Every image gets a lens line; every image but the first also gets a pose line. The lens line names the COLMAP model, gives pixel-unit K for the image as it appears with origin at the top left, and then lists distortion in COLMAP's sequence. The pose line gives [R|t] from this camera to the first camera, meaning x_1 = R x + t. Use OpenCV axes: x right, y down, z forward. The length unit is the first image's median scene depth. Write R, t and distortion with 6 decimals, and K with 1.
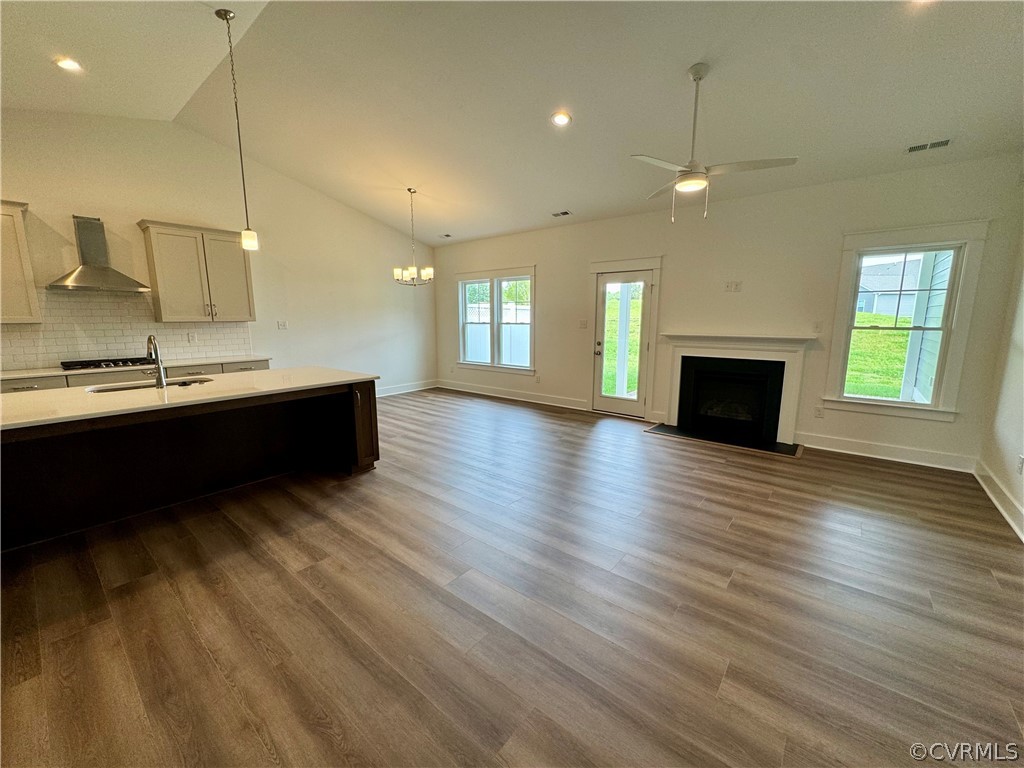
lens RADIAL K [[408.9, 0, 509.5], [0, 408.9, 383.2], [0, 0, 1]] dist [-0.000888, -0.000006]
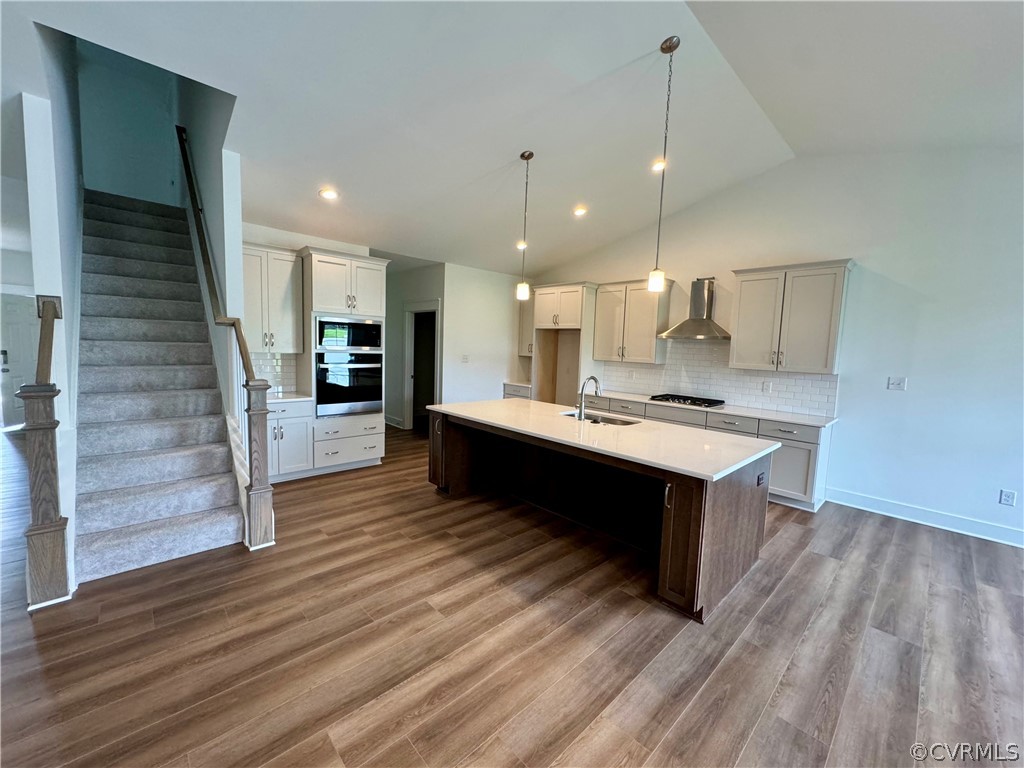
lens RADIAL K [[408.9, 0, 511.4], [0, 408.9, 384.6], [0, 0, 1]] dist [-0.000888, -0.000006]
pose [[-0.119085, 0.091519, -0.988657, 0.202050], [-0.195910, 0.974001, 0.113760, -0.111478], [0.973364, 0.207235, -0.098060, 0.544170]]
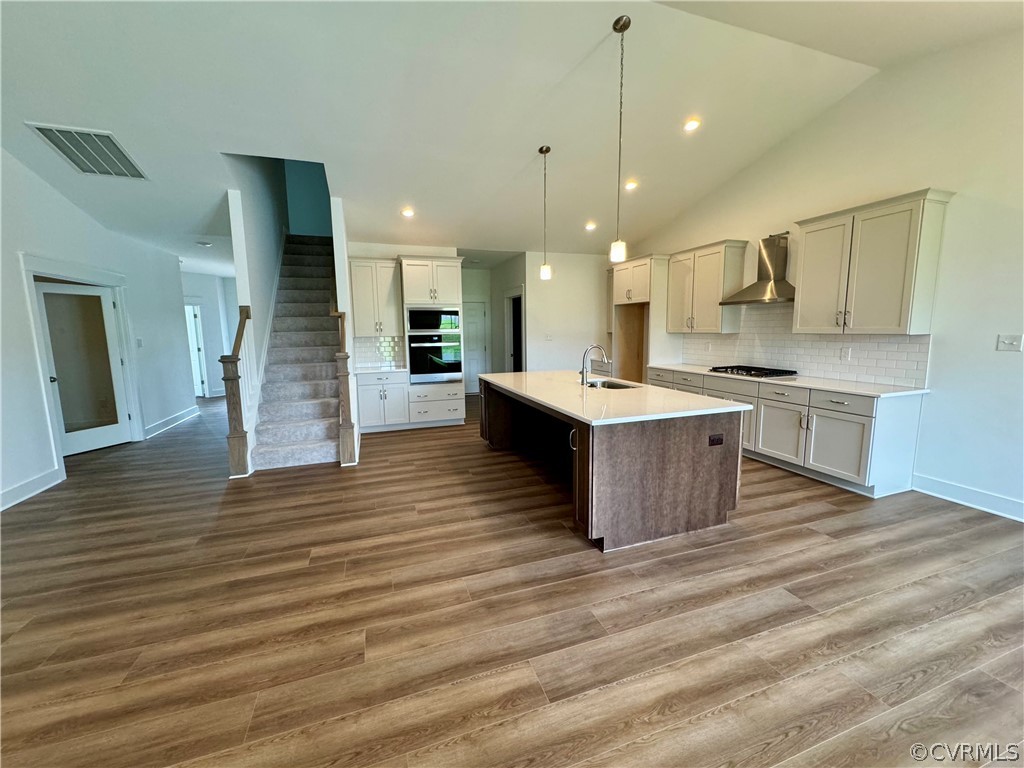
lens RADIAL K [[408.9, 0, 512.0], [0, 408.9, 384.2], [0, 0, 1]] dist [-0.000888, -0.000006]
pose [[-0.514177, 0.123283, -0.848778, 0.227762], [-0.125235, 0.968218, 0.216497, -0.148411], [0.848492, 0.217615, -0.482396, 0.868982]]
